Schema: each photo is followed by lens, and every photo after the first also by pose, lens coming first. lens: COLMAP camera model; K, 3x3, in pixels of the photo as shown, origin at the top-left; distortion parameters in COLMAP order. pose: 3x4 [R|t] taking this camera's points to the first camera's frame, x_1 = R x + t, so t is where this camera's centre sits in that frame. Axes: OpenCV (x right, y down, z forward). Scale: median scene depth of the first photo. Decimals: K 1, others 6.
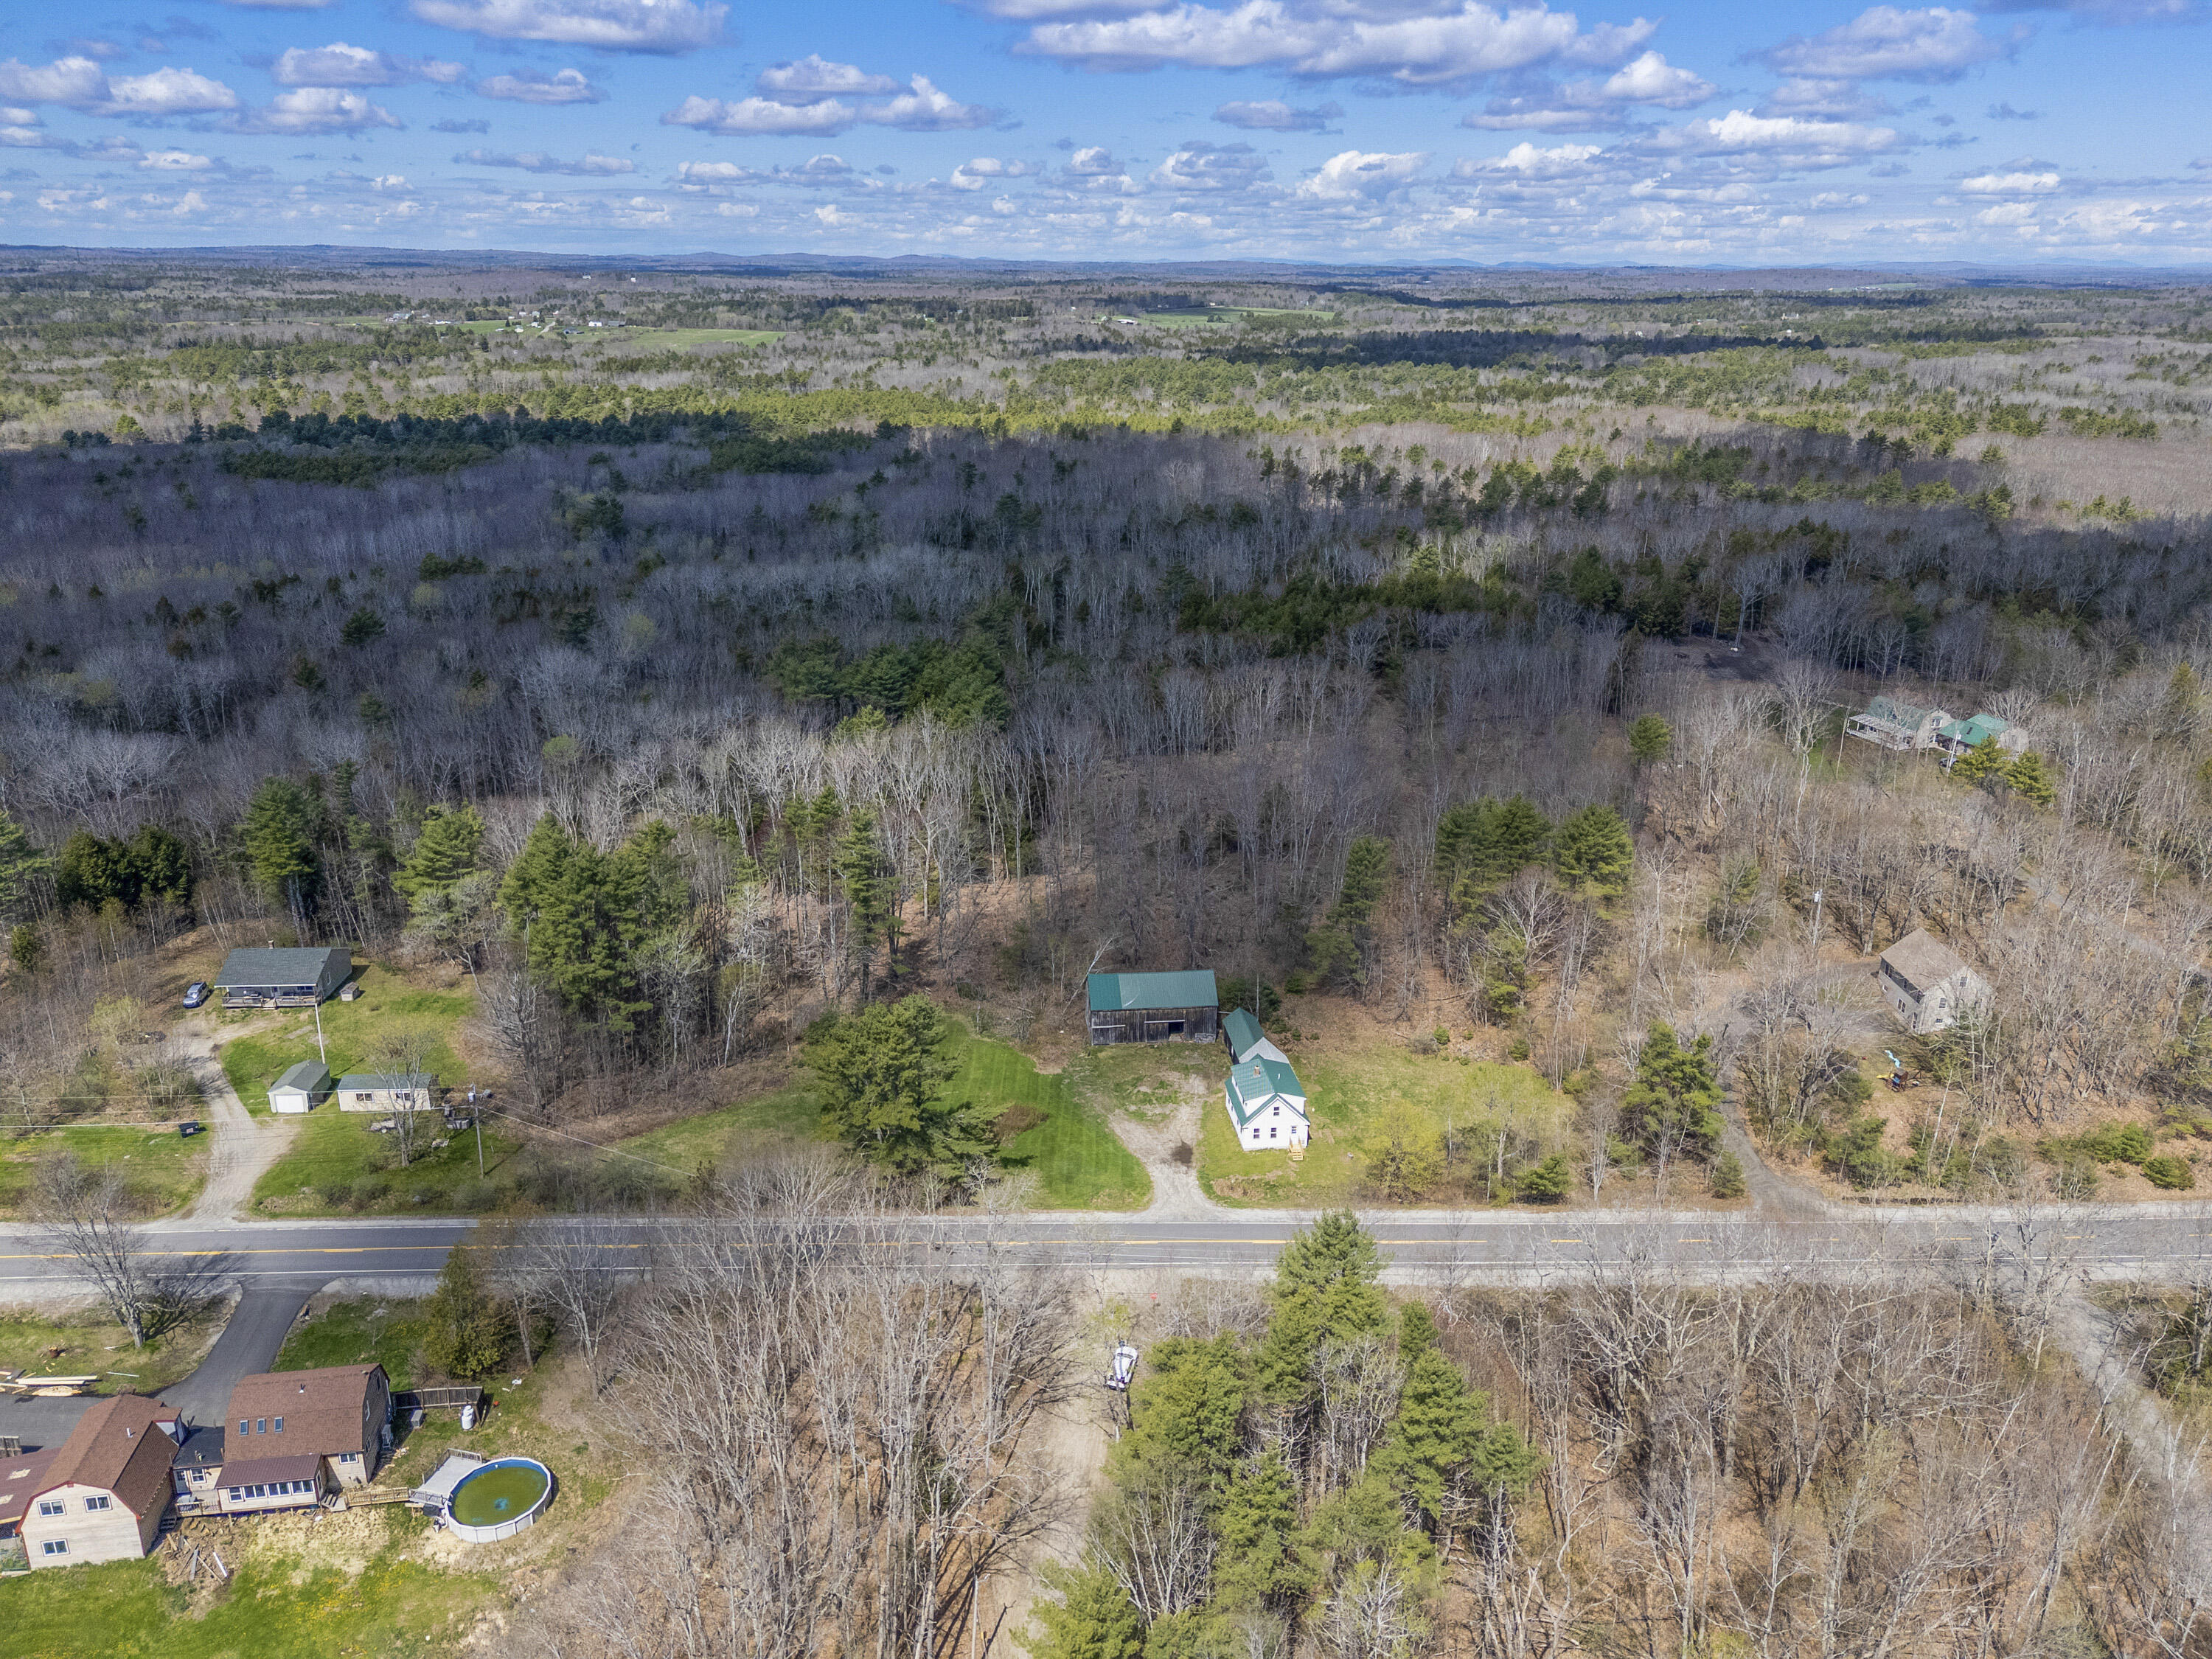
lens RADIAL K [[1626.8, 0, 1101.2], [0, 1626.8, 827.6], [0, 0, 1]] dist [0.075278, -0.061142]
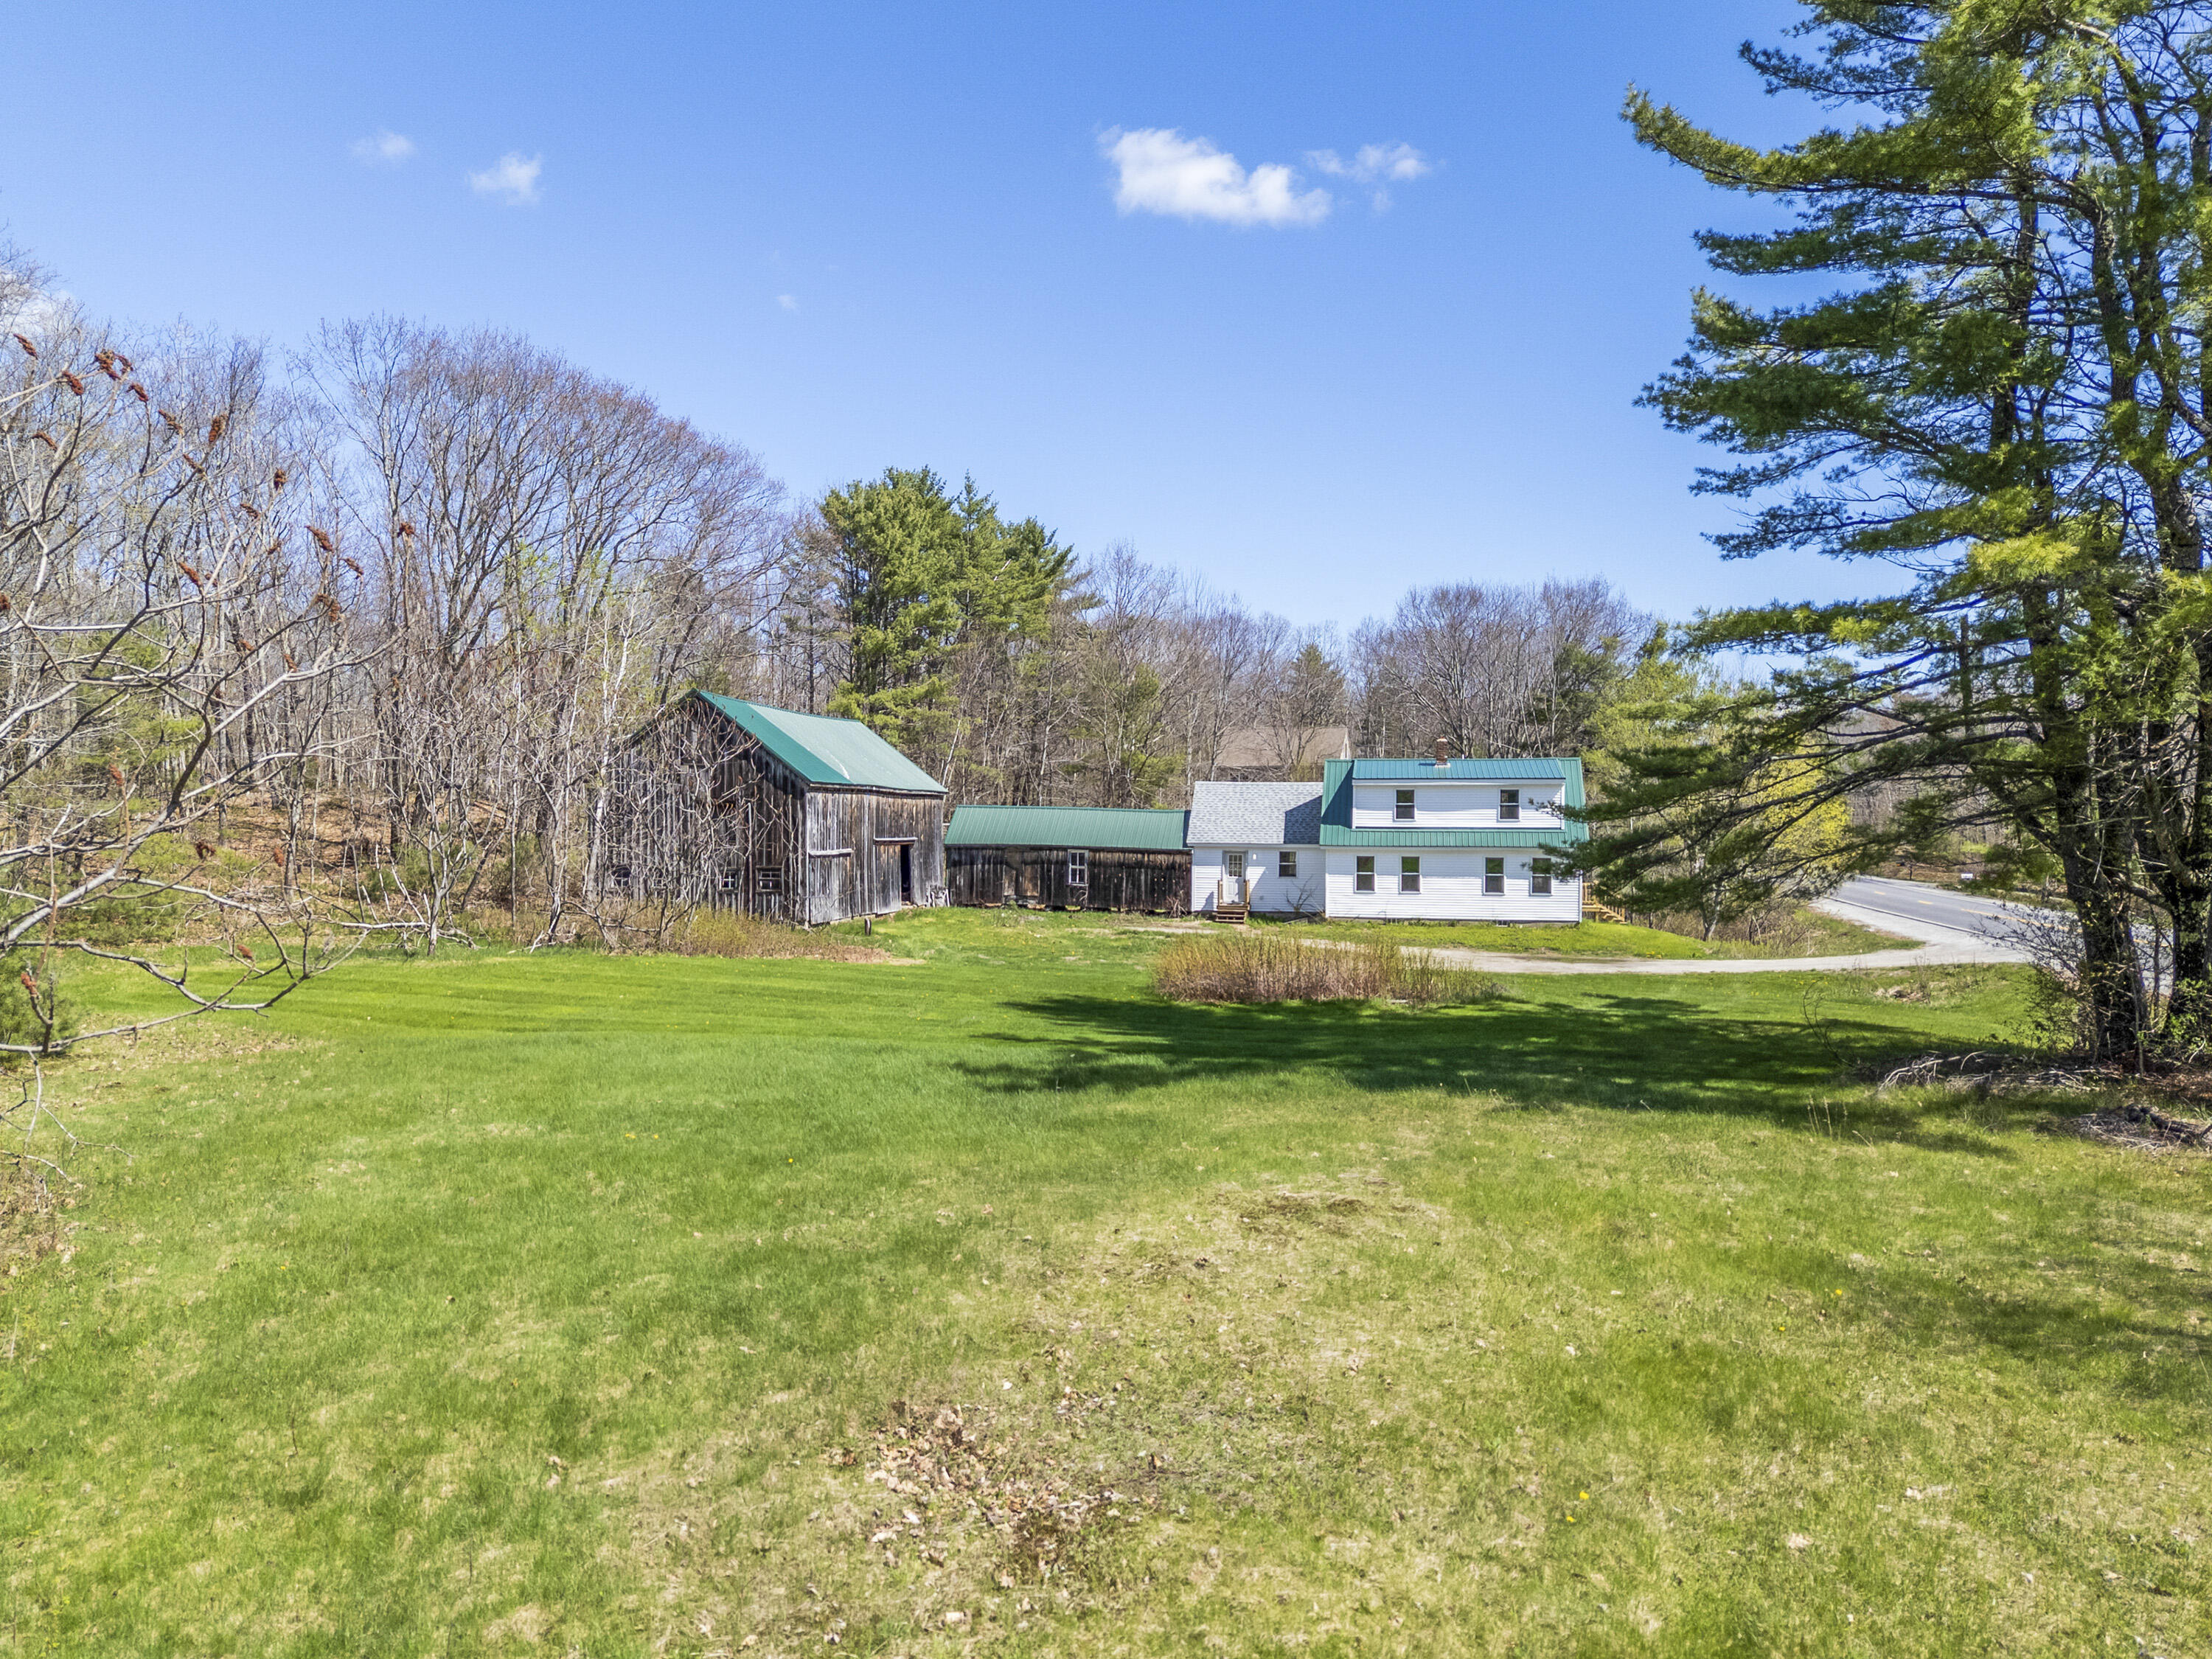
lens RADIAL K [[1626.8, 0, 1087.6], [0, 1626.8, 847.4], [0, 0, 1]] dist [0.075278, -0.061142]
pose [[0.311457, -0.022627, 0.949991, -0.256369], [0.310753, 0.947175, -0.079322, 0.163274], [-0.898013, 0.319918, 0.302036, 0.909954]]
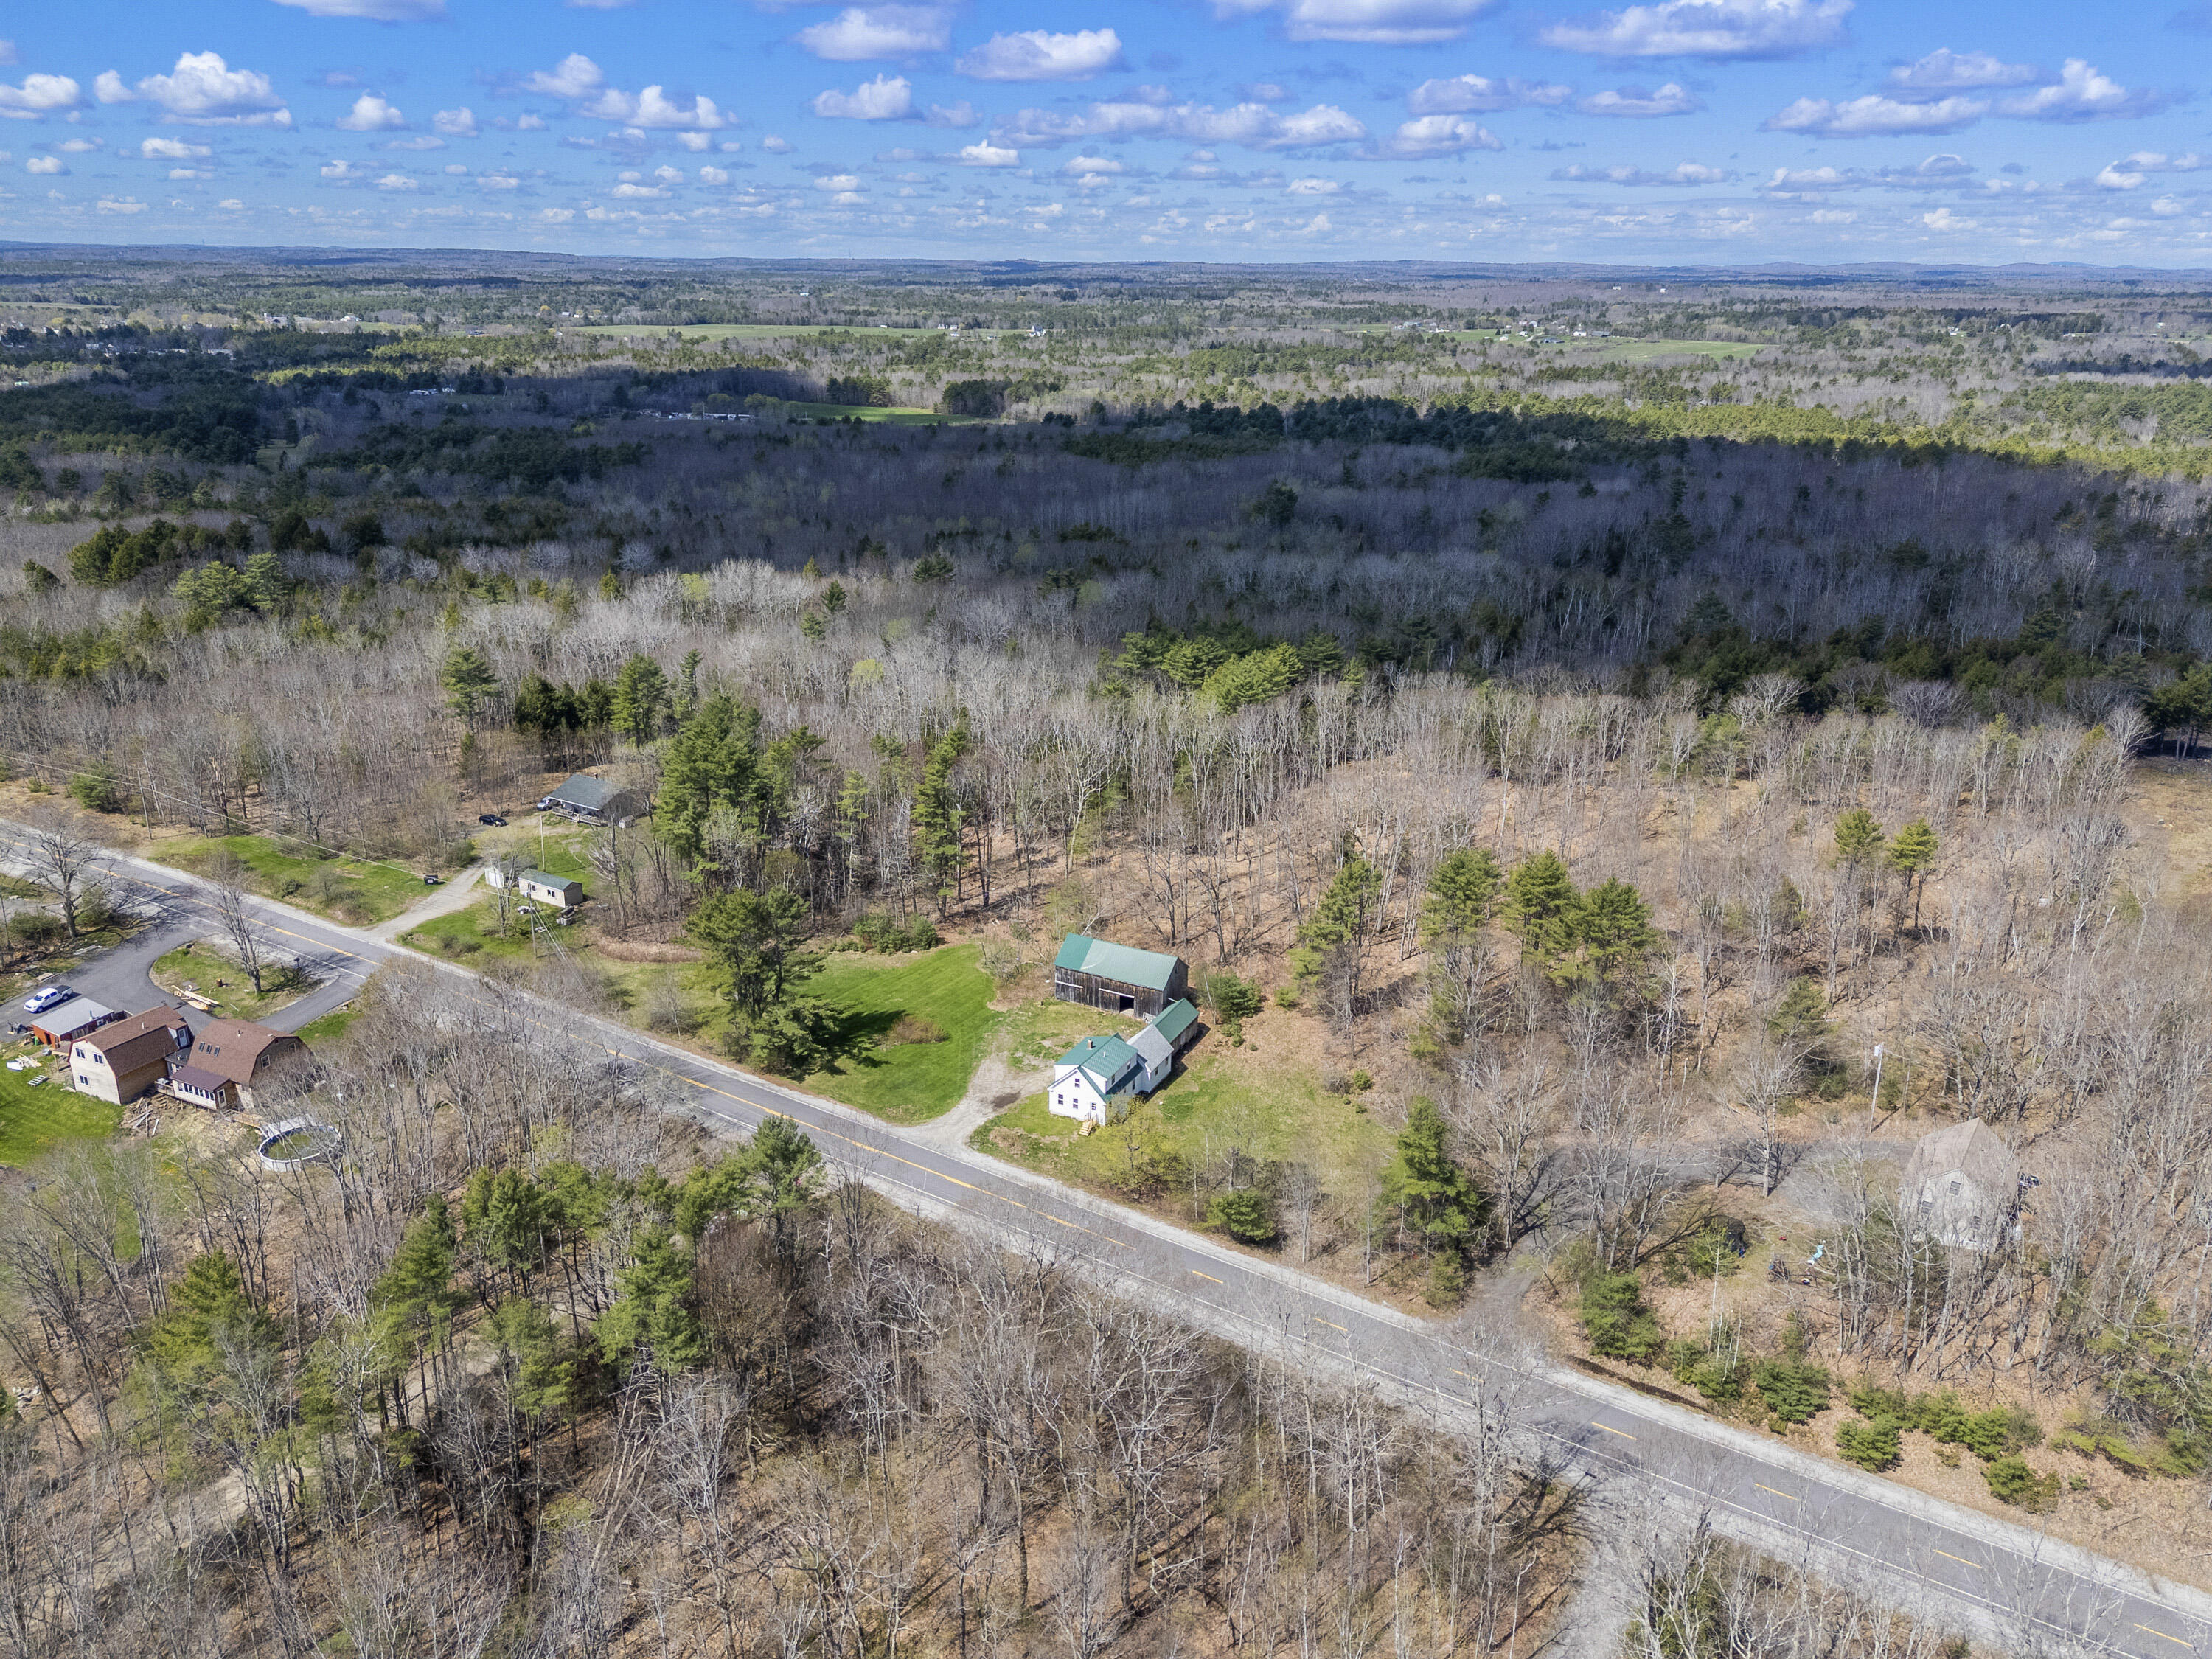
lens RADIAL K [[1626.8, 0, 1107.1], [0, 1626.8, 812.1], [0, 0, 1]] dist [0.075278, -0.061142]
pose [[0.824706, 0.184666, -0.534563, 0.591599], [-0.192477, 0.980413, 0.041738, -0.037995], [0.531800, 0.068469, 0.844097, 0.116785]]
